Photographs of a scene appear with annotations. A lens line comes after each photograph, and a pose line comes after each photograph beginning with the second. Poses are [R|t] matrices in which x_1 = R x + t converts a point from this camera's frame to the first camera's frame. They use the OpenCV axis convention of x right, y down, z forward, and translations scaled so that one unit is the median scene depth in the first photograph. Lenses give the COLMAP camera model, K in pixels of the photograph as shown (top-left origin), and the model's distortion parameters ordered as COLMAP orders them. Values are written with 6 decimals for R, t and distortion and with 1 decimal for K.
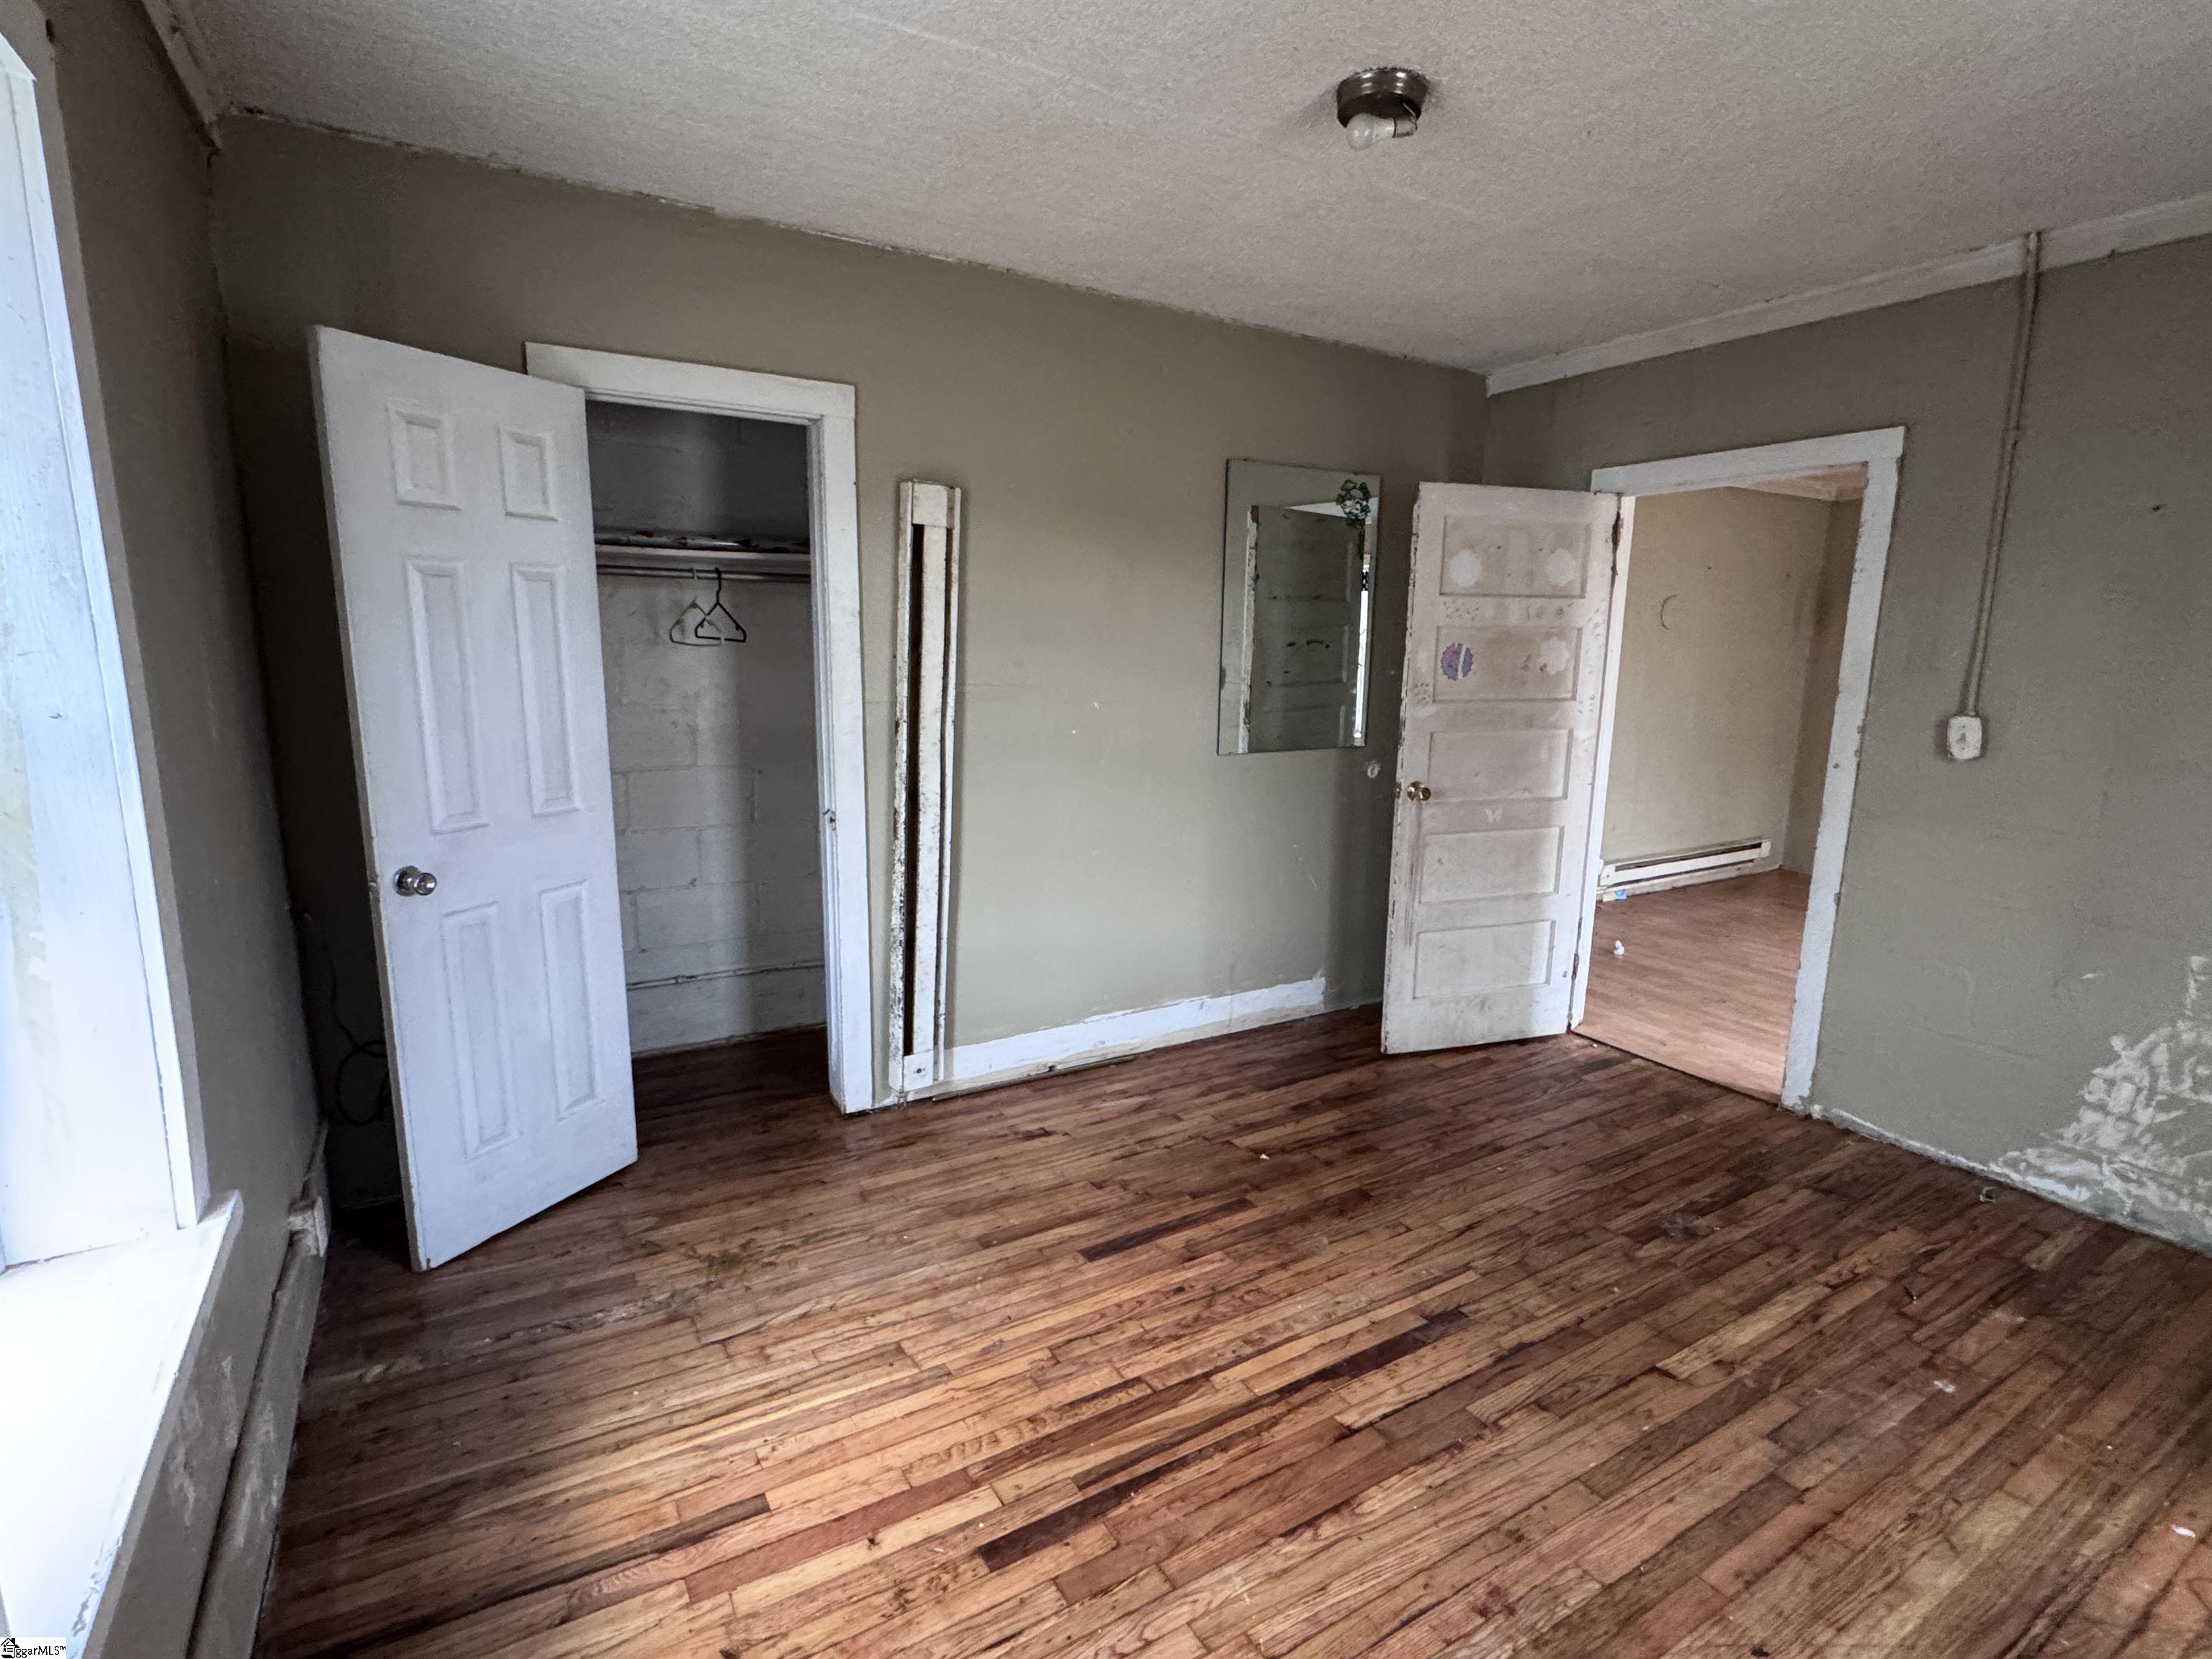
lens RADIAL K [[1072.2, 0, 1102.2], [0, 1072.2, 833.9], [0, 0, 1]] dist [0.000821, 0.000008]
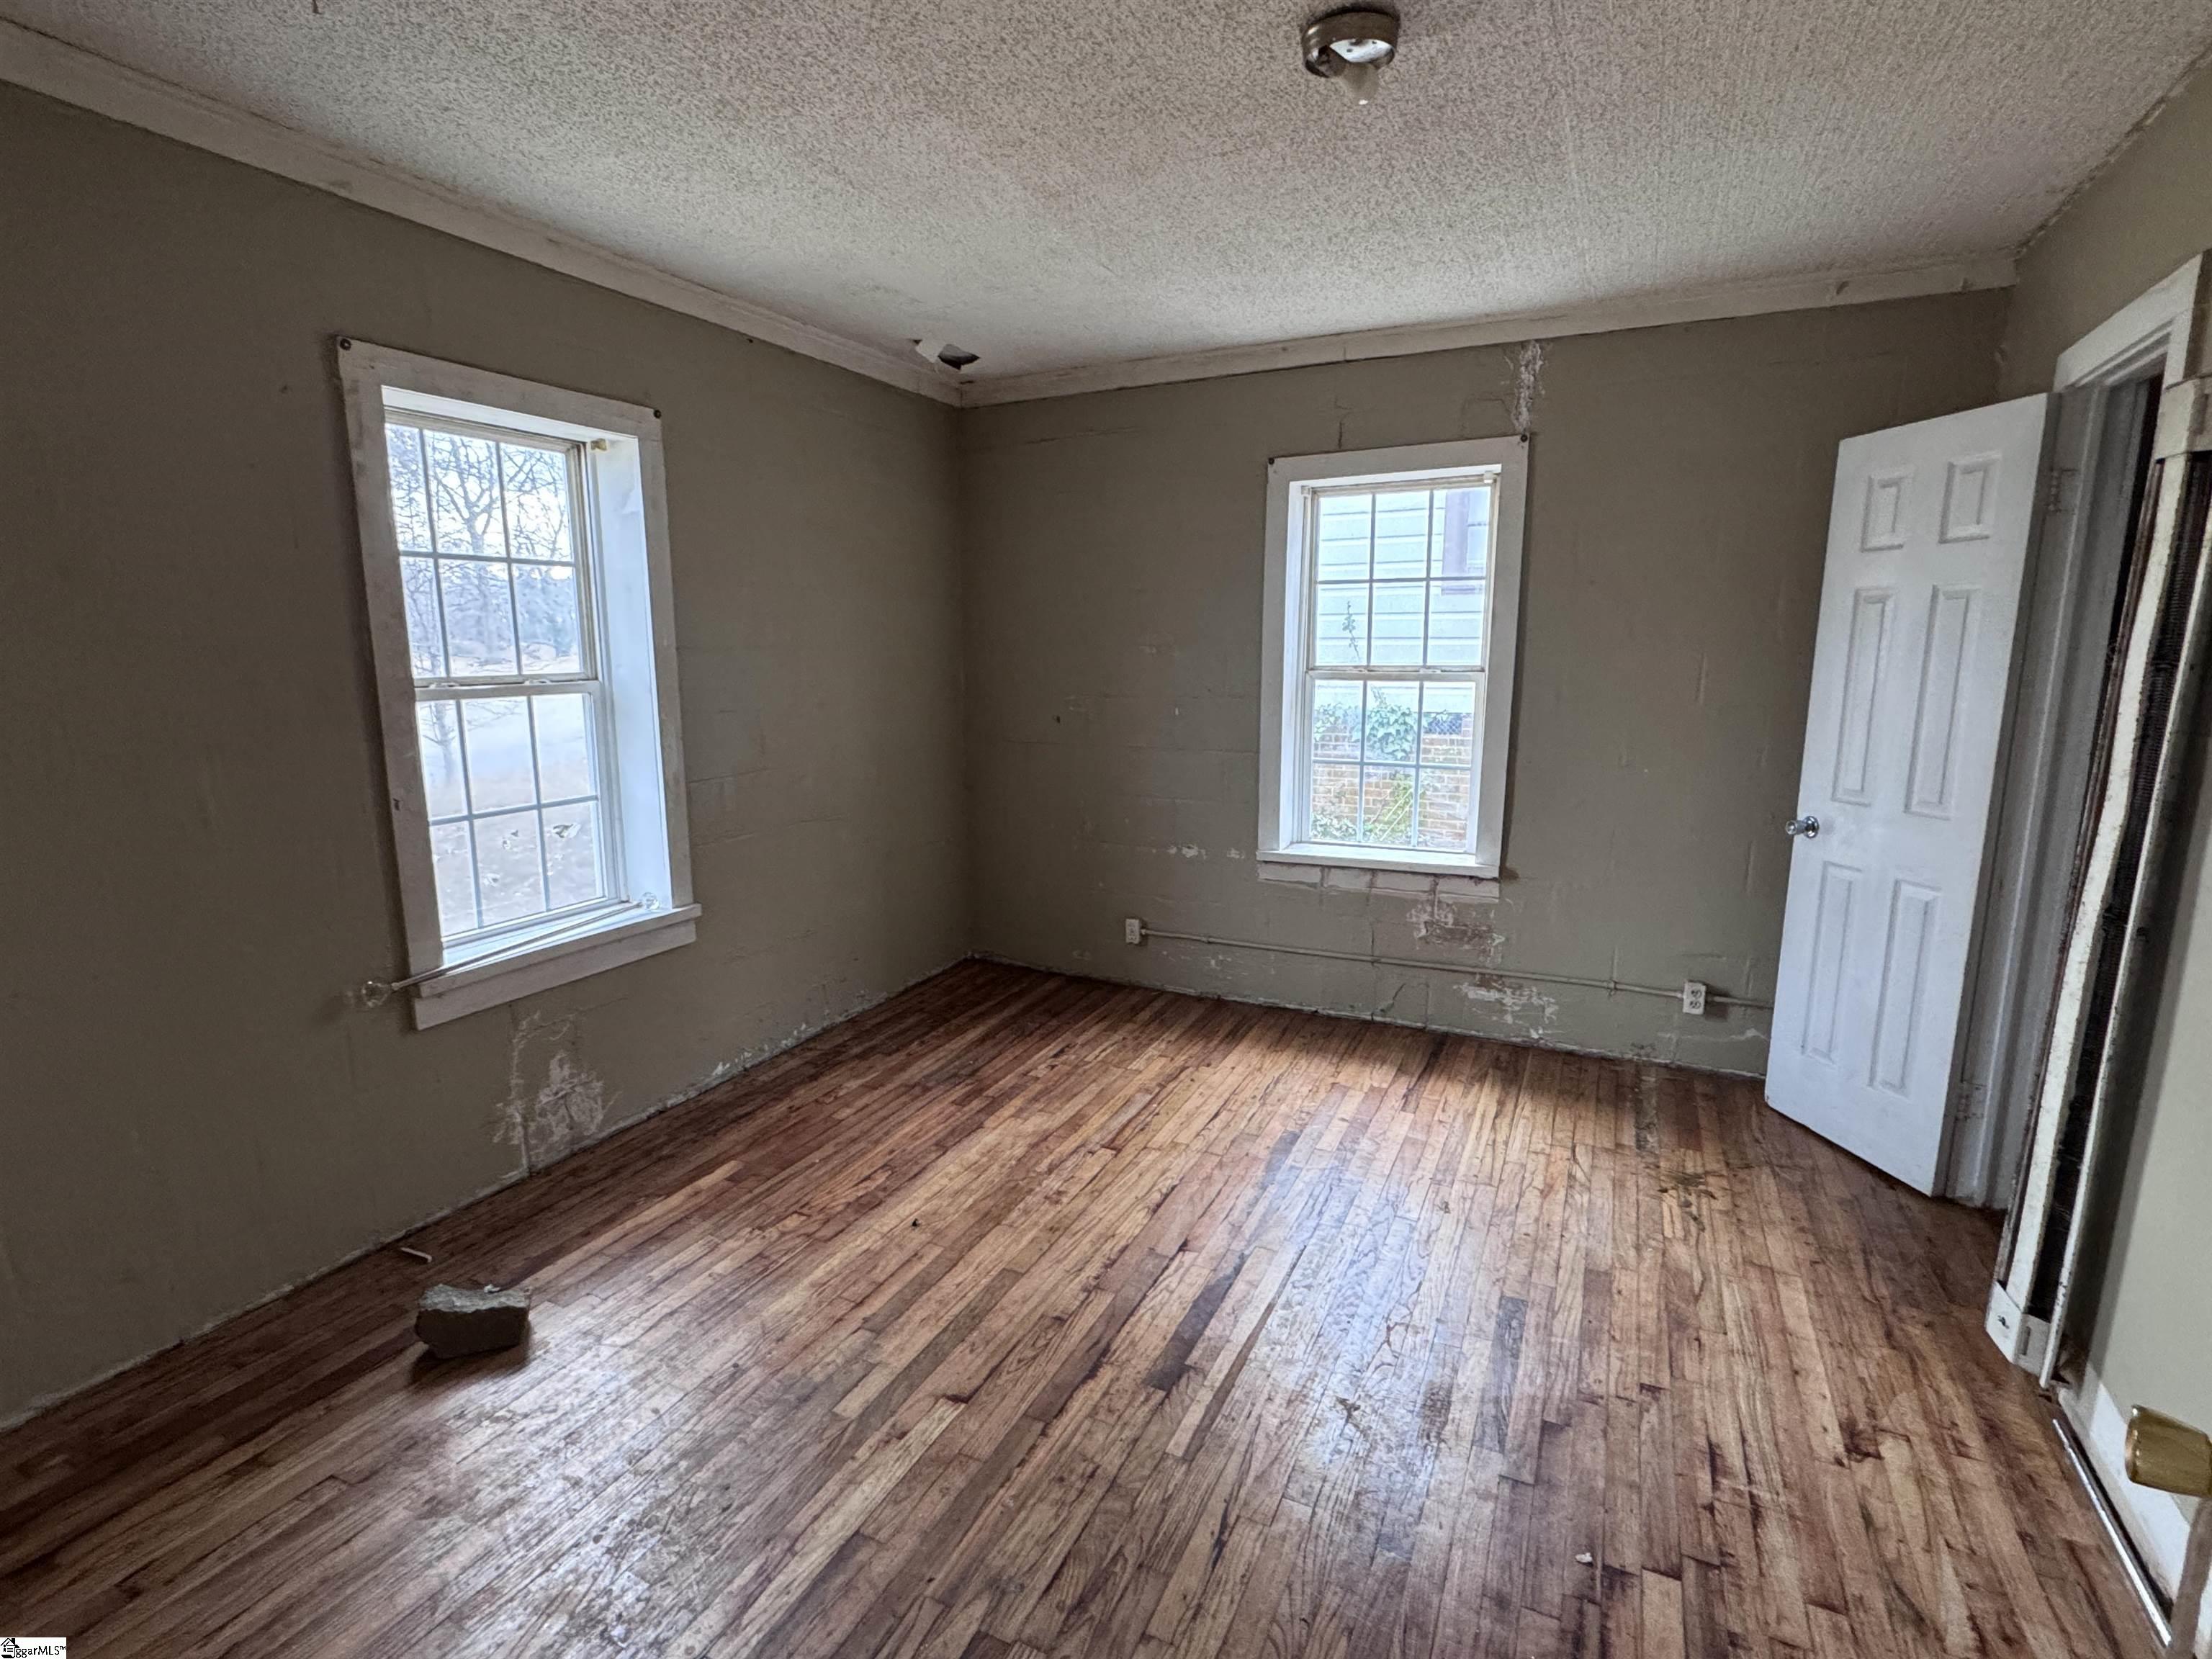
lens RADIAL K [[1072.2, 0, 1105.3], [0, 1072.2, 834.2], [0, 0, 1]] dist [0.000821, 0.000008]
pose [[-0.837820, 0.078519, -0.540271, 0.855918], [-0.113330, 0.943034, 0.312798, -0.275004], [0.534055, 0.323297, -0.781194, 1.589127]]
